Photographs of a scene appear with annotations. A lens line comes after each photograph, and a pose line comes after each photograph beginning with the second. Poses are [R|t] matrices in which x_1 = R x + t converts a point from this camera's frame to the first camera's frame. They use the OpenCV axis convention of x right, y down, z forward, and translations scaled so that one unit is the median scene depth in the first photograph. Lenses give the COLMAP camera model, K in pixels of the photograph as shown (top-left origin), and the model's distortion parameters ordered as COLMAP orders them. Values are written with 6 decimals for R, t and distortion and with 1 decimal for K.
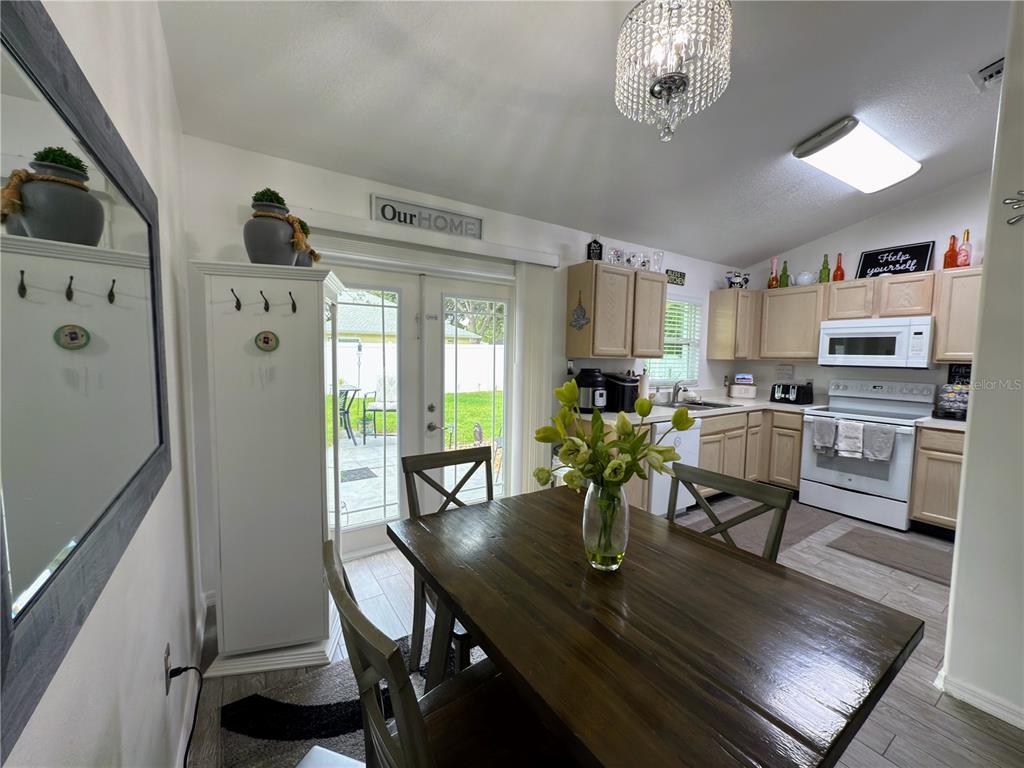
lens RADIAL K [[406.8, 0, 513.5], [0, 406.8, 384.0], [0, 0, 1]] dist [0.001068, 0.000206]
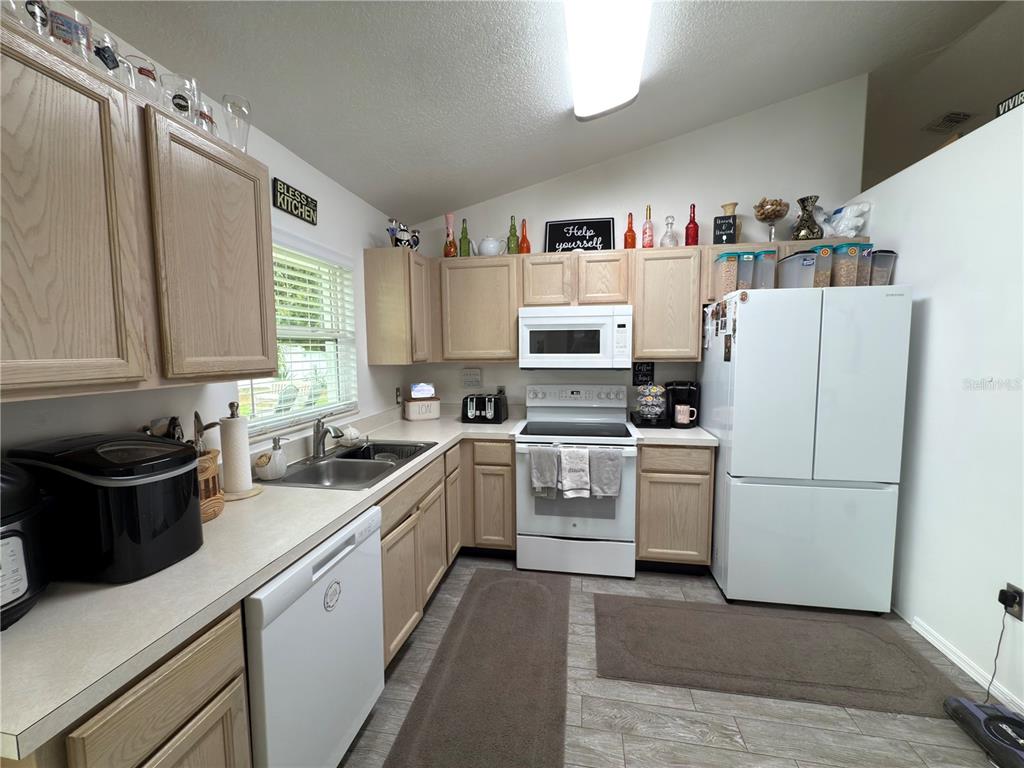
lens RADIAL K [[406.8, 0, 513.5], [0, 406.8, 384.0], [0, 0, 1]] dist [0.001068, 0.000206]
pose [[0.683022, -0.084383, 0.725507, 0.235464], [0.072101, 0.996242, 0.047993, -0.058556], [-0.726830, 0.019529, 0.686540, 0.555060]]
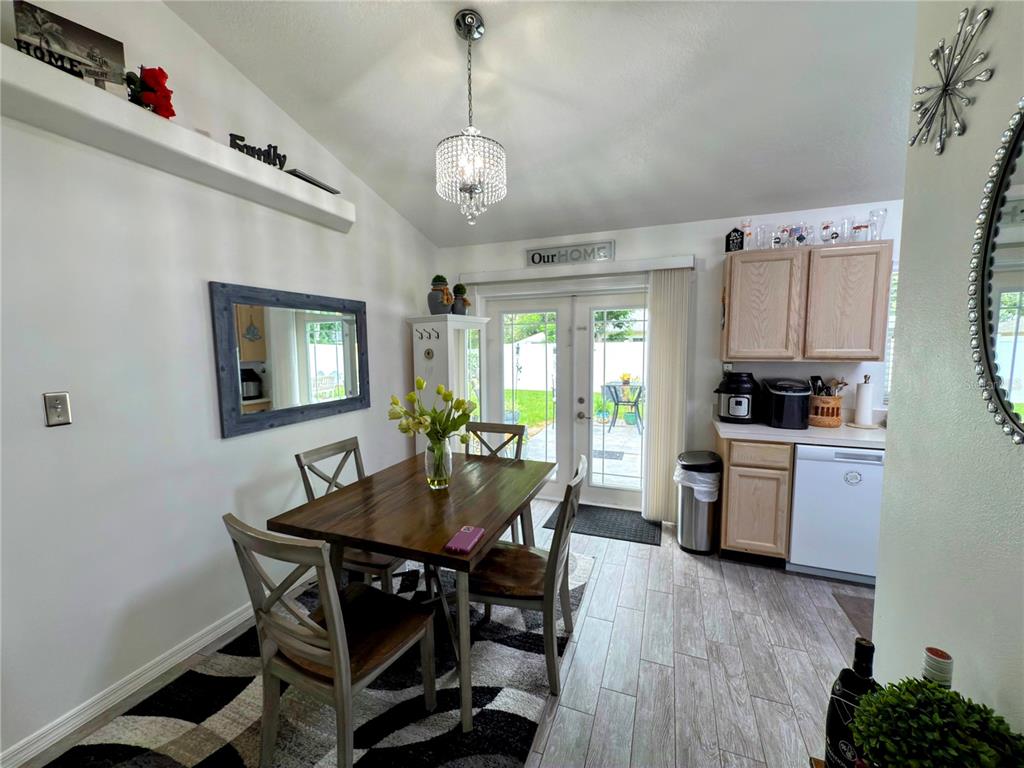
lens RADIAL K [[406.8, 0, 513.5], [0, 406.8, 384.0], [0, 0, 1]] dist [0.001068, 0.000206]
pose [[0.582086, 0.050551, -0.811555, 0.579267], [-0.044993, 0.998539, 0.029927, -0.016666], [0.811882, 0.019095, 0.583510, 0.081770]]
